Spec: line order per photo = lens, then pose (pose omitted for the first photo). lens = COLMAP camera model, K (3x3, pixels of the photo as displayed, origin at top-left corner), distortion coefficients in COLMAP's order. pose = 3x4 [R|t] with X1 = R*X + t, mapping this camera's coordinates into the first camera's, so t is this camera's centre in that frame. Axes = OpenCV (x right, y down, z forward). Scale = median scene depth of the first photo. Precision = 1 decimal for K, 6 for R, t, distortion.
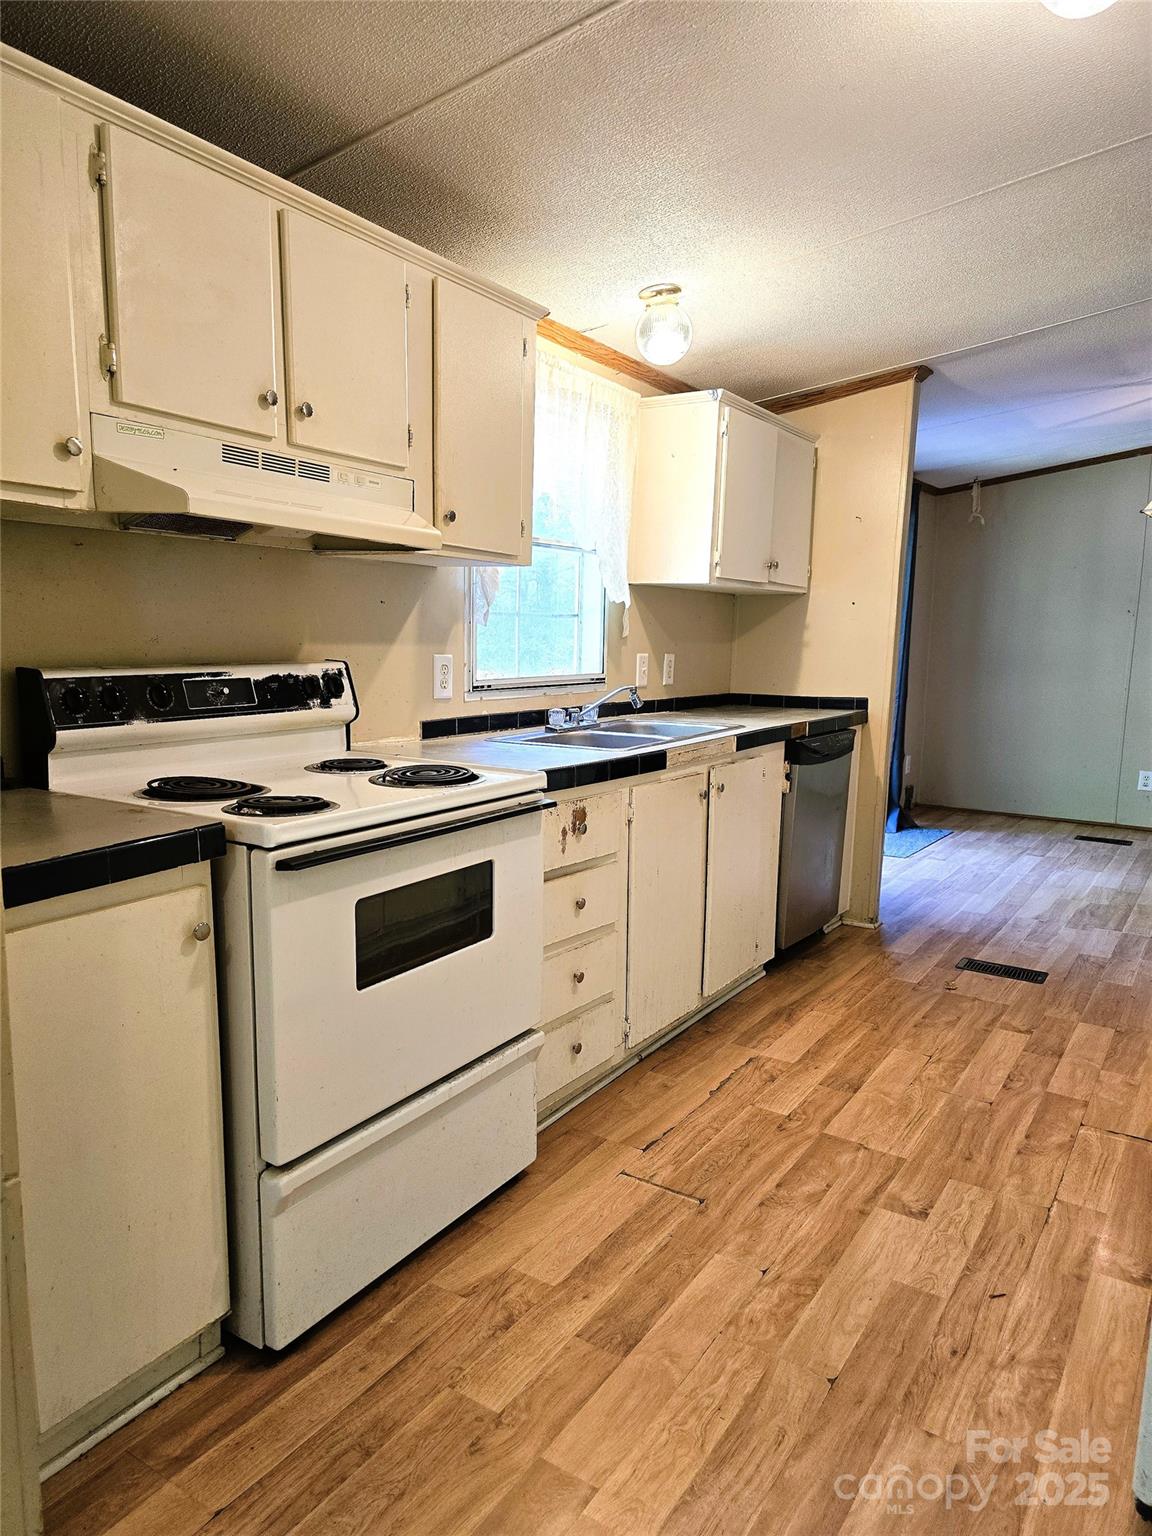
lens RADIAL K [[1047.5, 0, 573.0], [0, 1047.5, 775.9], [0, 0, 1]] dist [0.066671, -0.062912]
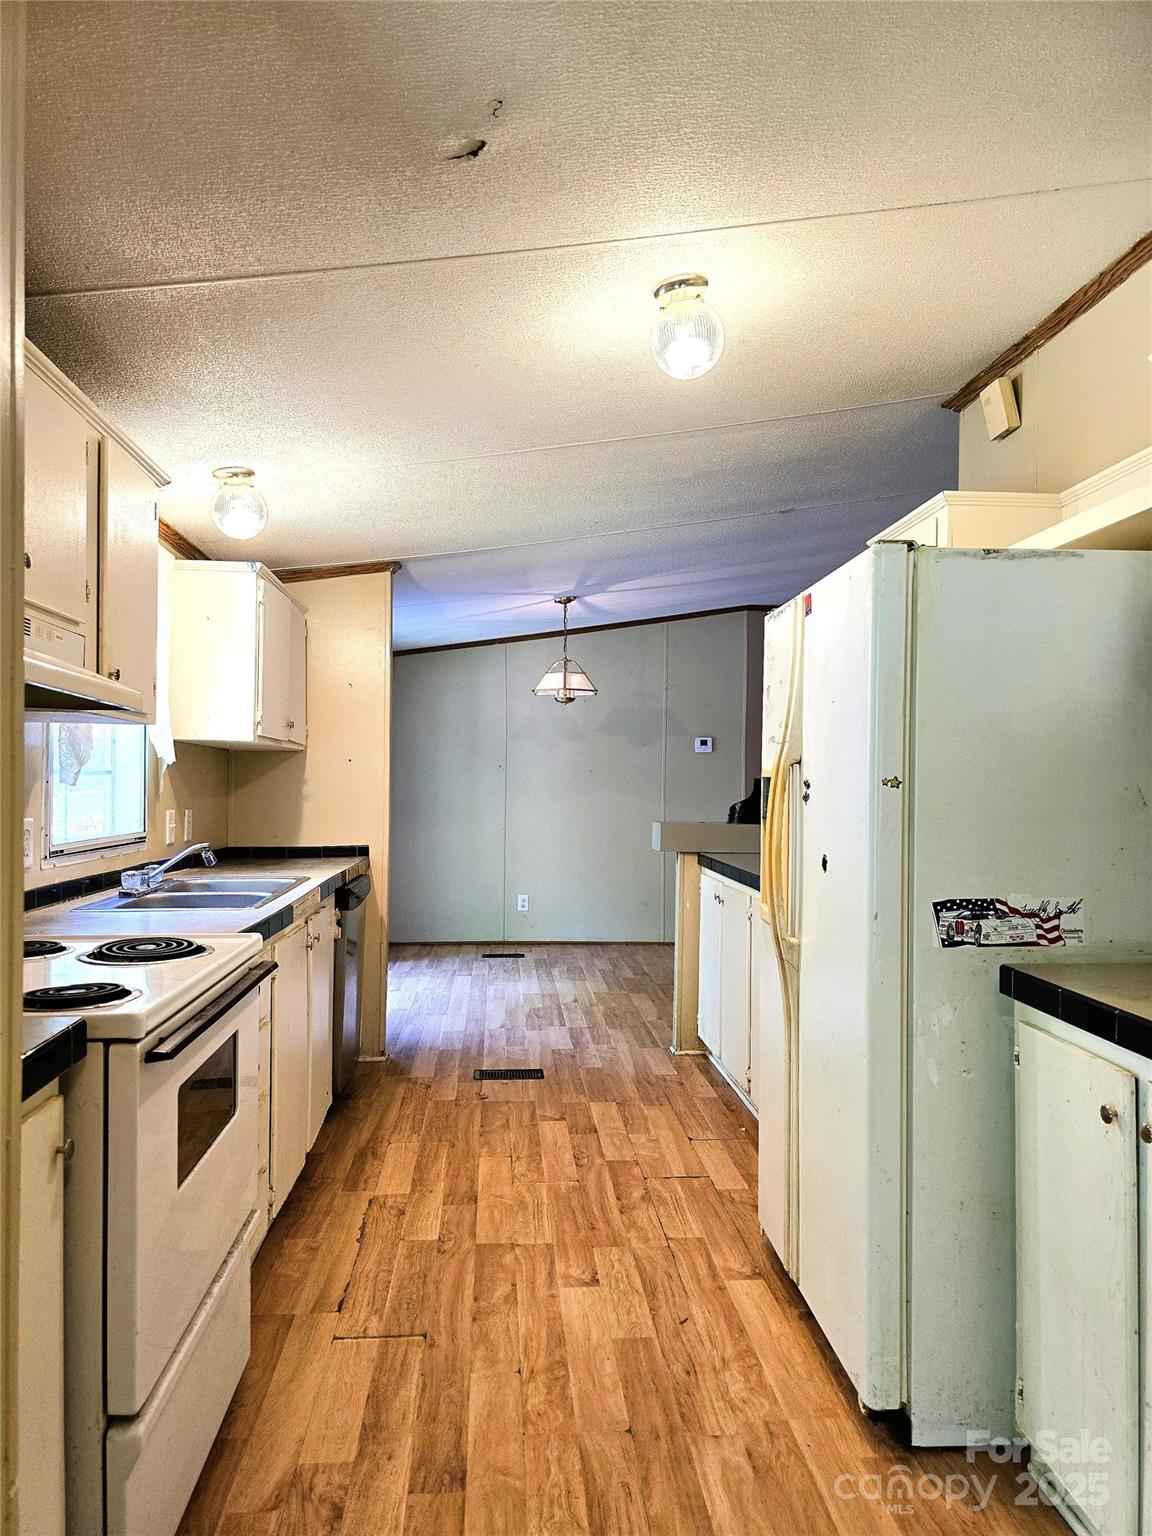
lens RADIAL K [[1038.2, 0, 576.0], [0, 1038.2, 768.0], [0, 0, 1]] dist [0.063605, -0.055089]
pose [[0.790386, -0.001556, 0.612608, -0.332922], [0.090710, 0.989271, -0.114521, -0.015375], [-0.605857, 0.146086, 0.782046, 0.015704]]
